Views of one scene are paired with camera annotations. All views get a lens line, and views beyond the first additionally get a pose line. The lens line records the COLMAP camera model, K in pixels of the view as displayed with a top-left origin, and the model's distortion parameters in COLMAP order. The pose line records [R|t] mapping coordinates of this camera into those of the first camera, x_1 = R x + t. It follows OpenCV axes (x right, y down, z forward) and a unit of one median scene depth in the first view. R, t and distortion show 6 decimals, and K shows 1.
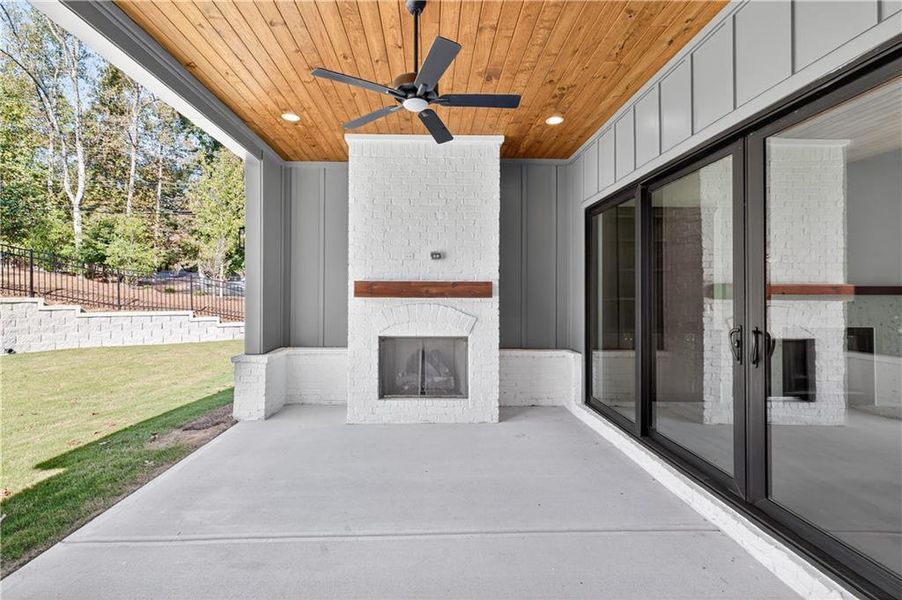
lens RADIAL K [[378.6, 0, 448.5], [0, 378.6, 292.1], [0, 0, 1]] dist [0.002084, -0.000061]
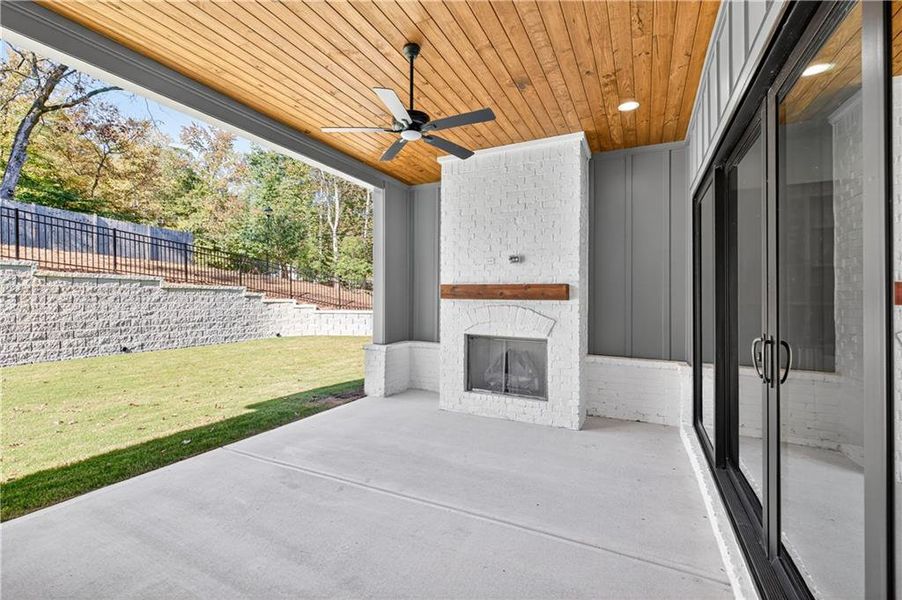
lens RADIAL K [[372.9, 0, 452.1], [0, 372.9, 293.2], [0, 0, 1]] dist [0.003157, 0.000033]
pose [[0.893303, -0.001413, -0.449452, 0.270448], [-0.002175, 0.999970, -0.007467, 0.004912], [0.449449, 0.007648, 0.893273, 0.006417]]
